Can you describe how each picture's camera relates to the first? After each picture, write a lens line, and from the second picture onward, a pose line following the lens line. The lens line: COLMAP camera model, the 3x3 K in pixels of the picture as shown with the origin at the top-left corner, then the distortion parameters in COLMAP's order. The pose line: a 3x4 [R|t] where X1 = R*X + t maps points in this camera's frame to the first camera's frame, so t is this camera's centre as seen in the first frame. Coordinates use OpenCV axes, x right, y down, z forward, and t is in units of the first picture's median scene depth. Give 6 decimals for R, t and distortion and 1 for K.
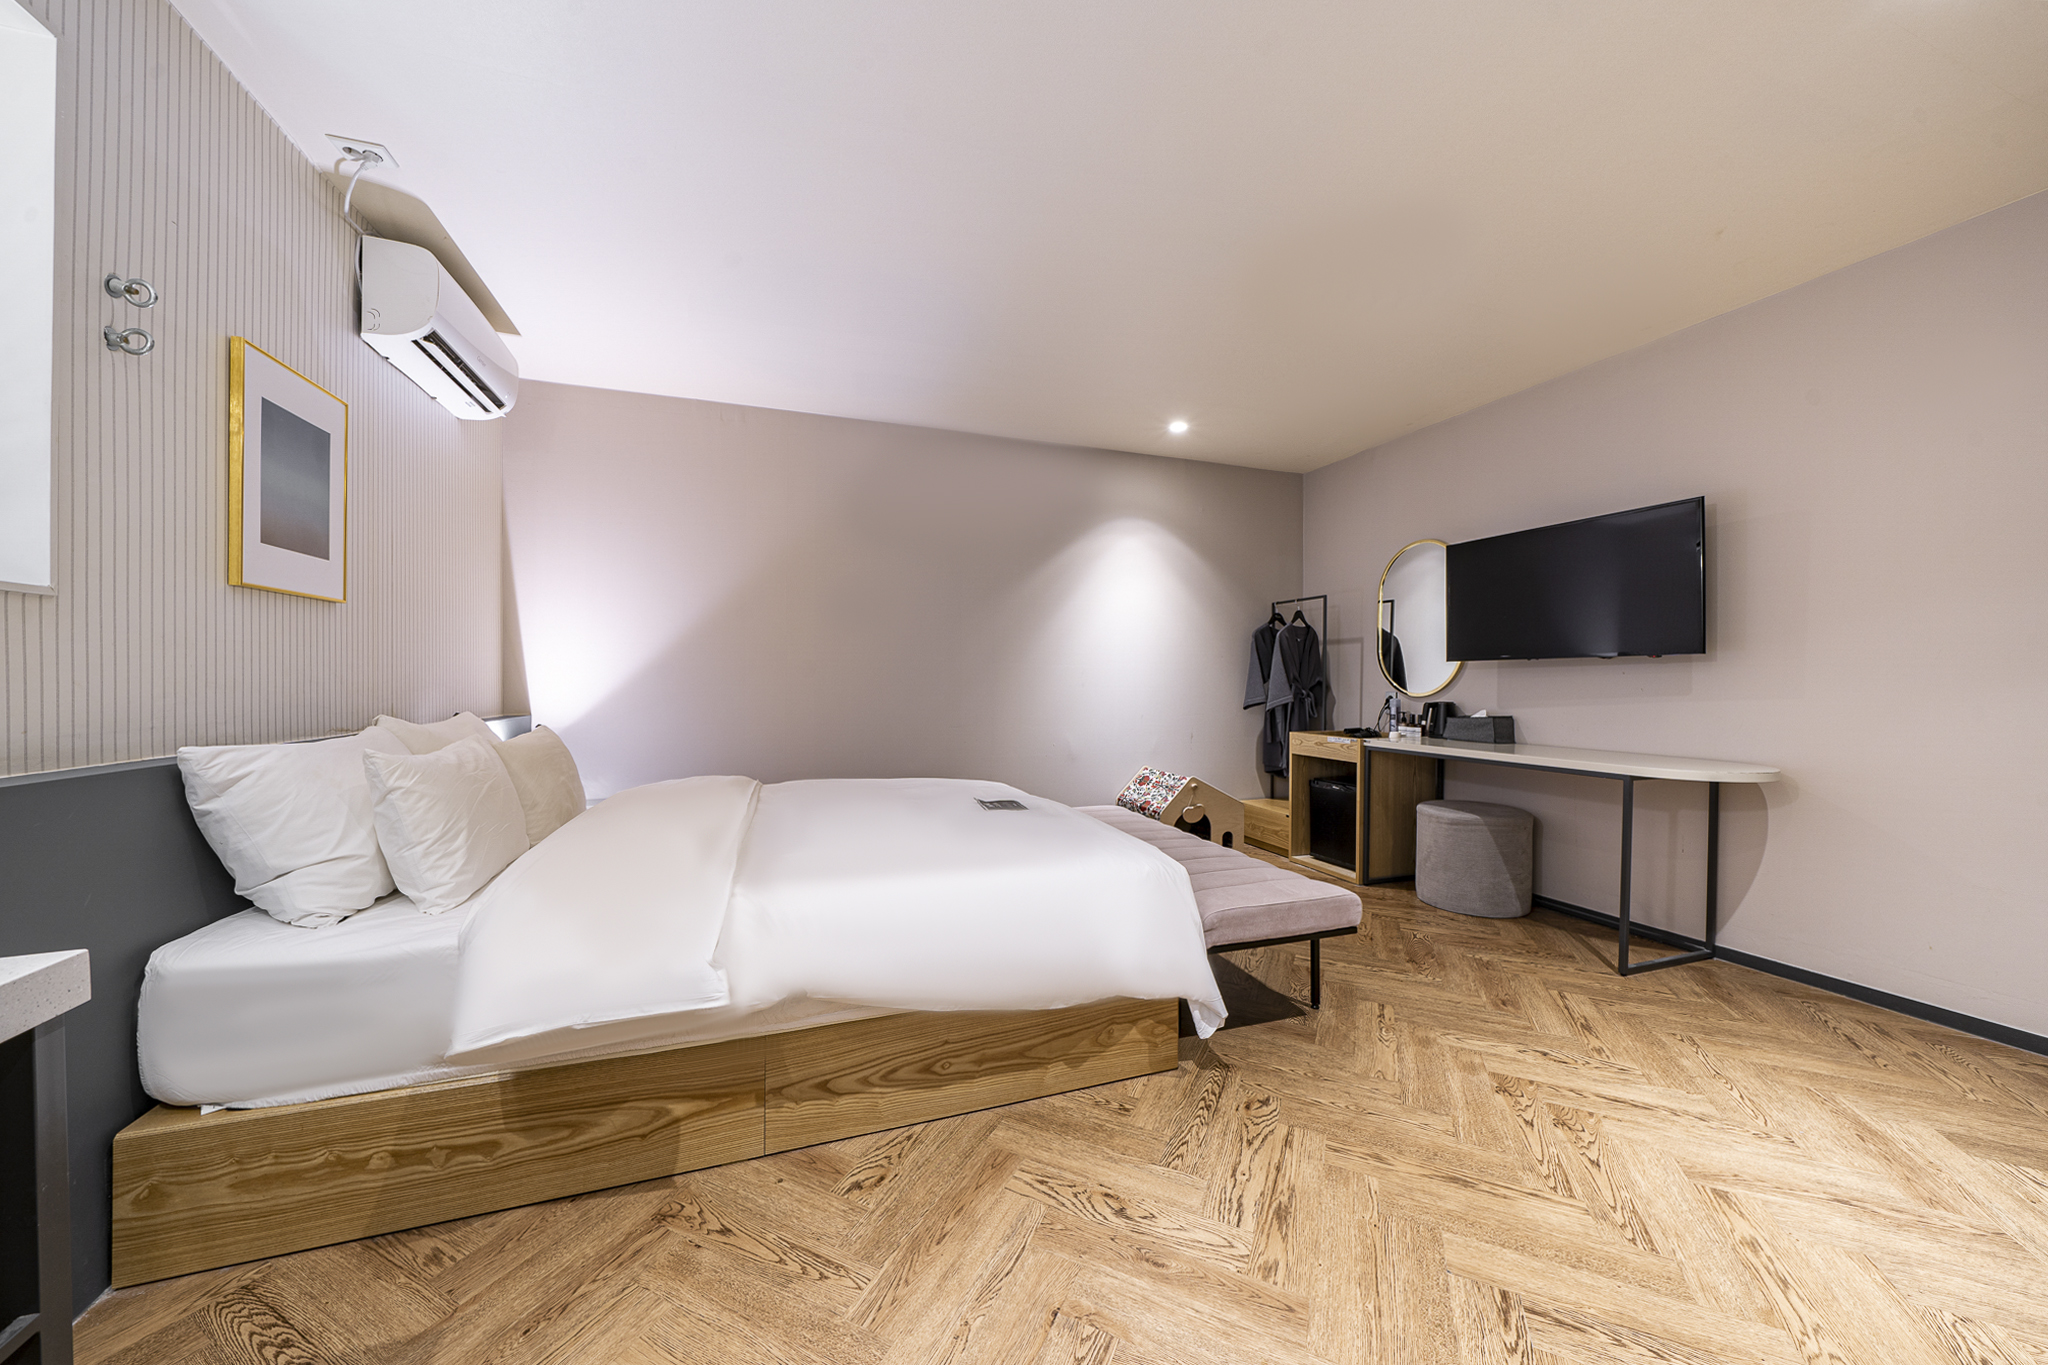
lens RADIAL K [[696.5, 0, 1021.9], [0, 696.5, 689.7], [0, 0, 1]] dist [-0.000684, -0.001463]
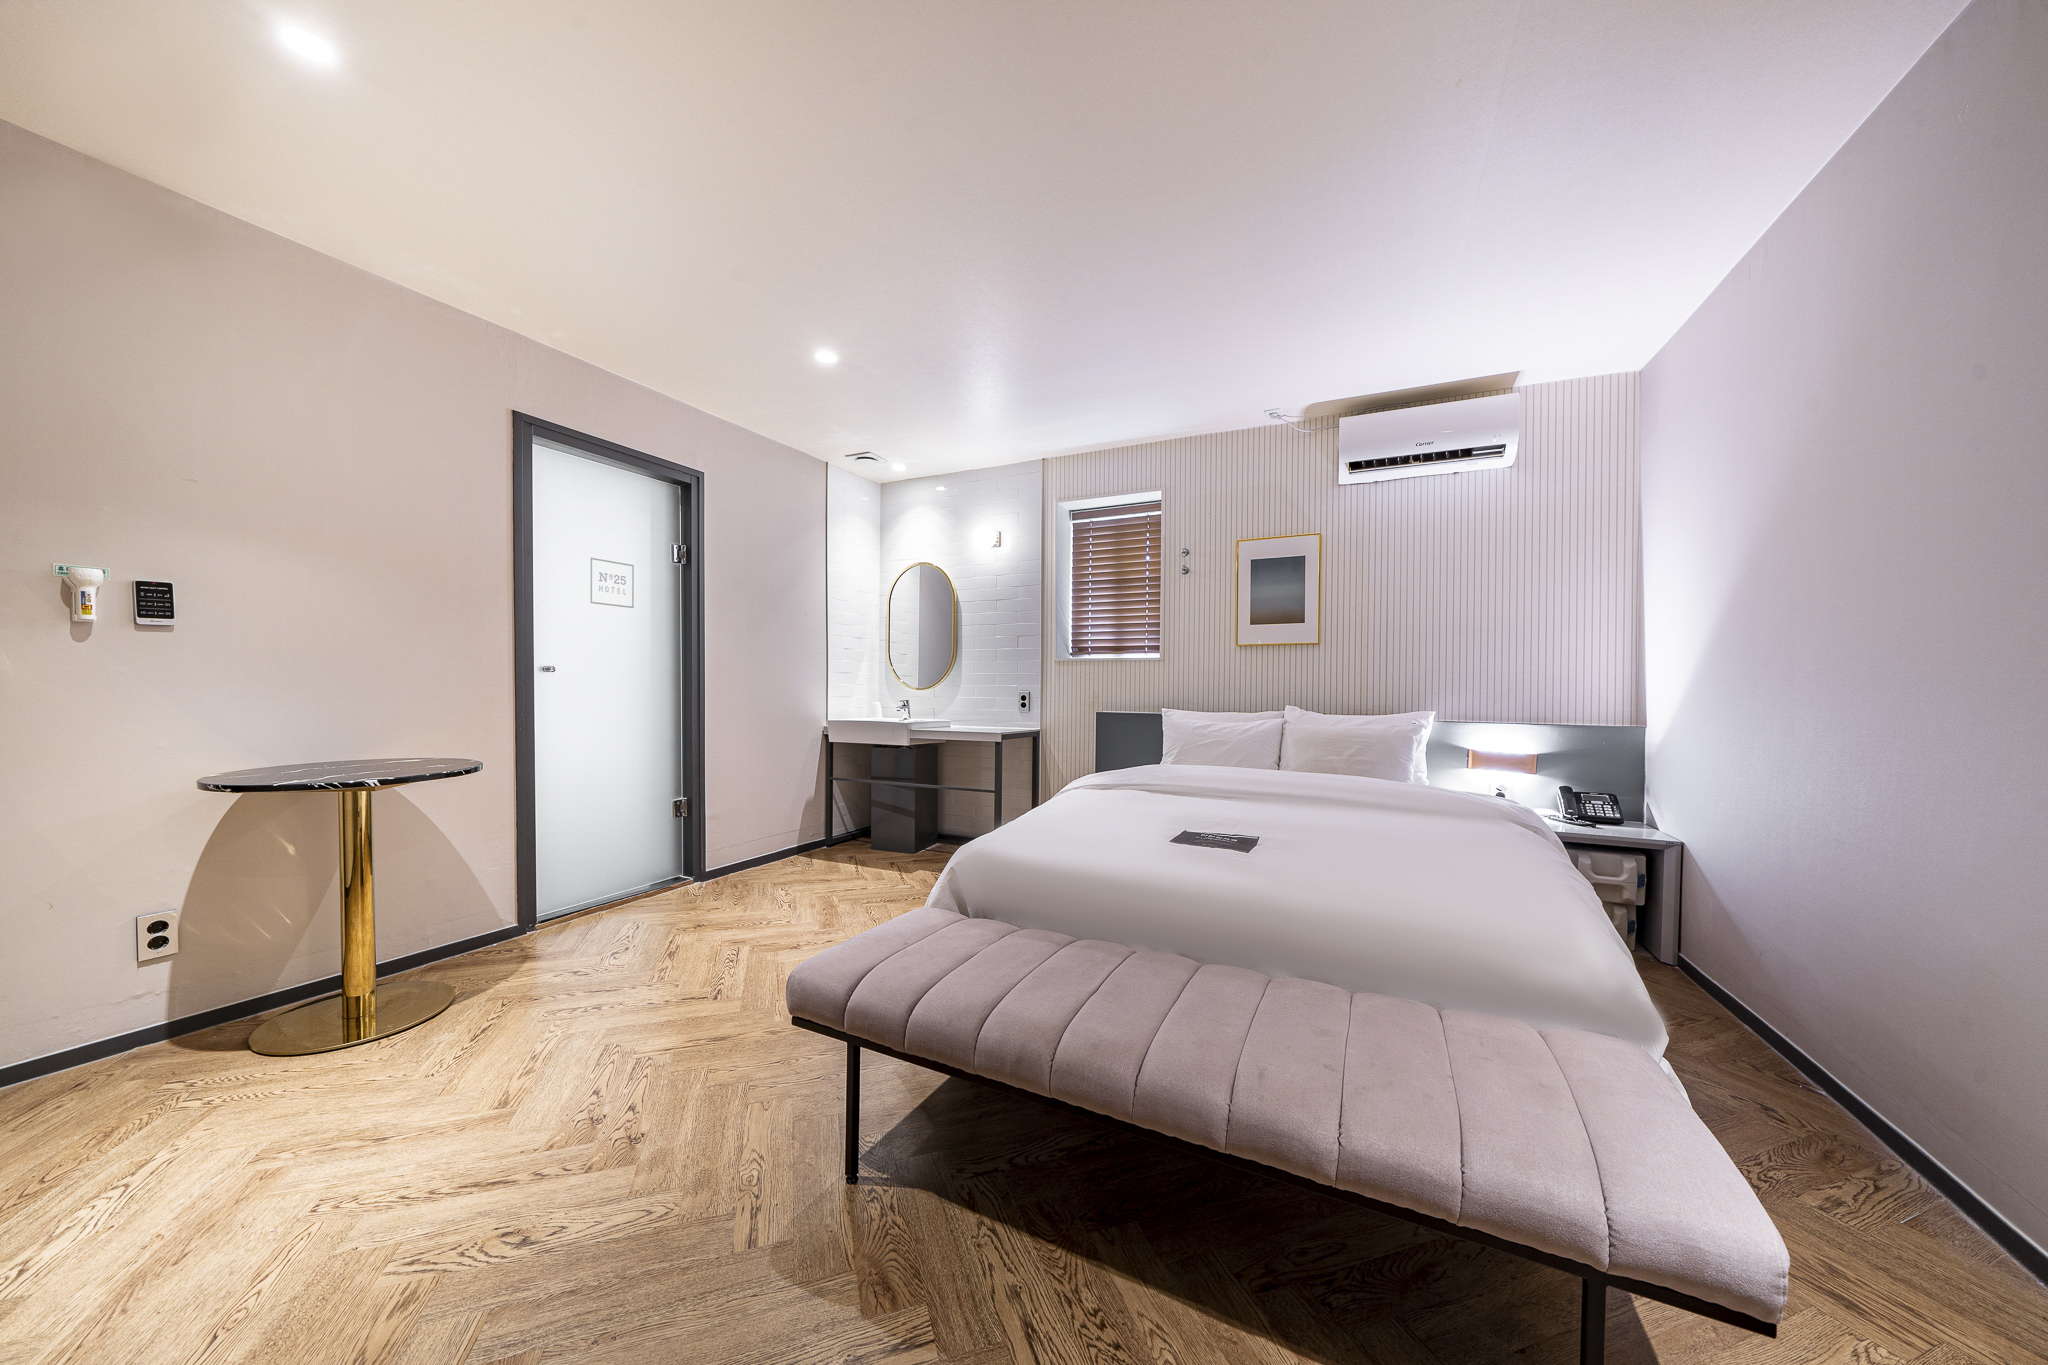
lens RADIAL K [[696.5, 0, 1021.9], [0, 696.5, 689.7], [0, 0, 1]] dist [-0.000684, -0.001463]
pose [[-0.710667, -0.000834, -0.703528, 1.022717], [-0.013901, 0.999821, 0.012856, -0.021056], [0.703391, 0.018916, -0.710551, 2.086750]]
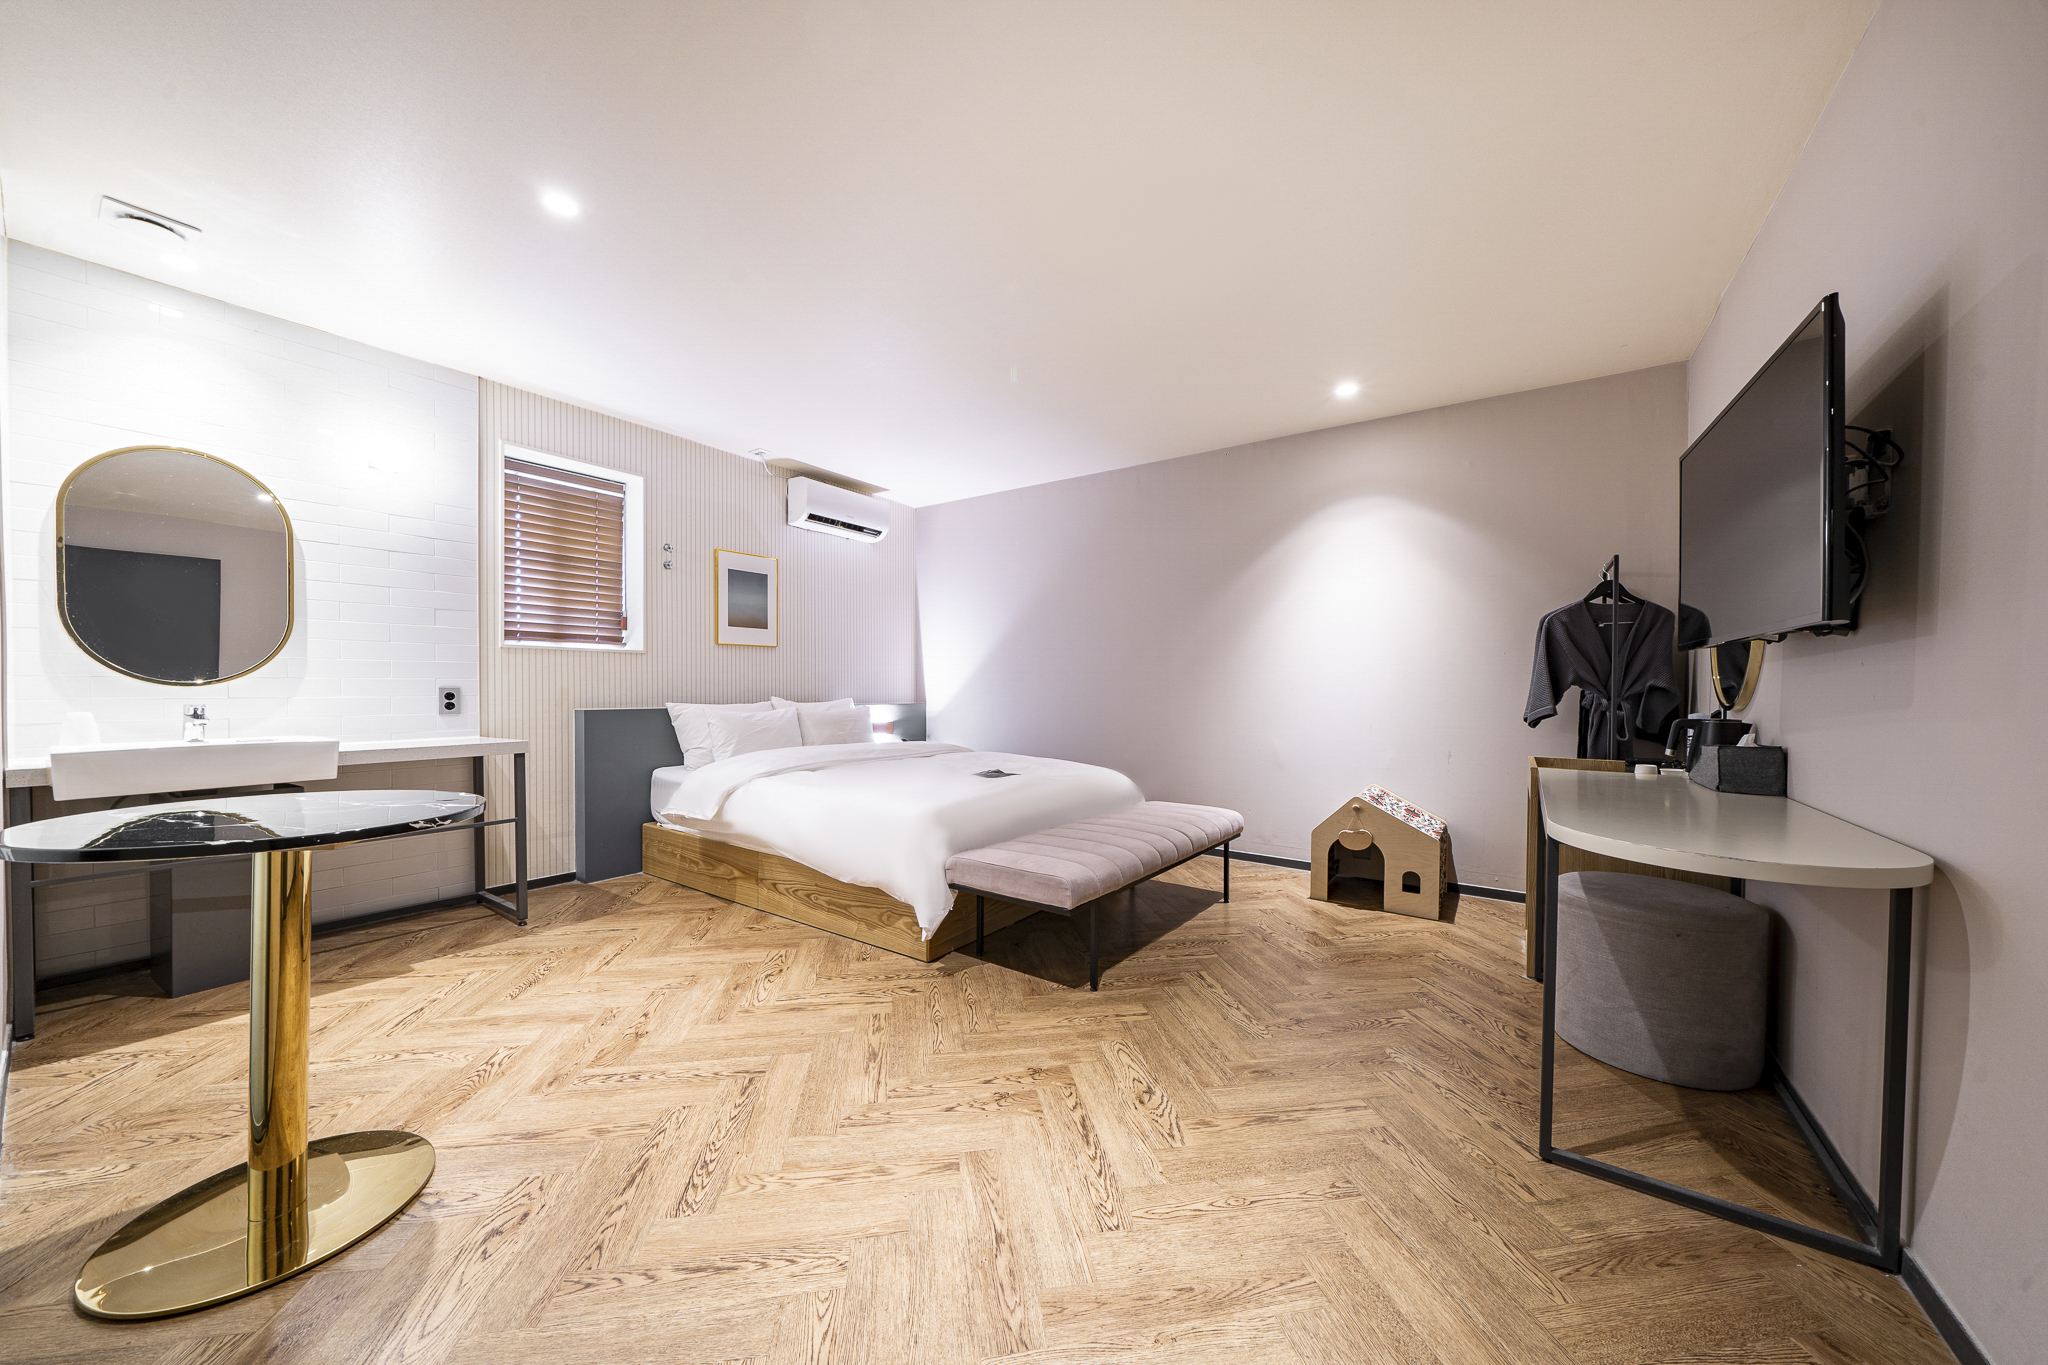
lens RADIAL K [[696.5, 0, 1021.9], [0, 696.5, 689.7], [0, 0, 1]] dist [-0.000684, -0.001463]
pose [[0.580542, 0.007769, -0.814193, 1.611992], [-0.013950, 0.999903, -0.000405, 0.005874], [0.814111, 0.011593, 0.580594, 0.391912]]
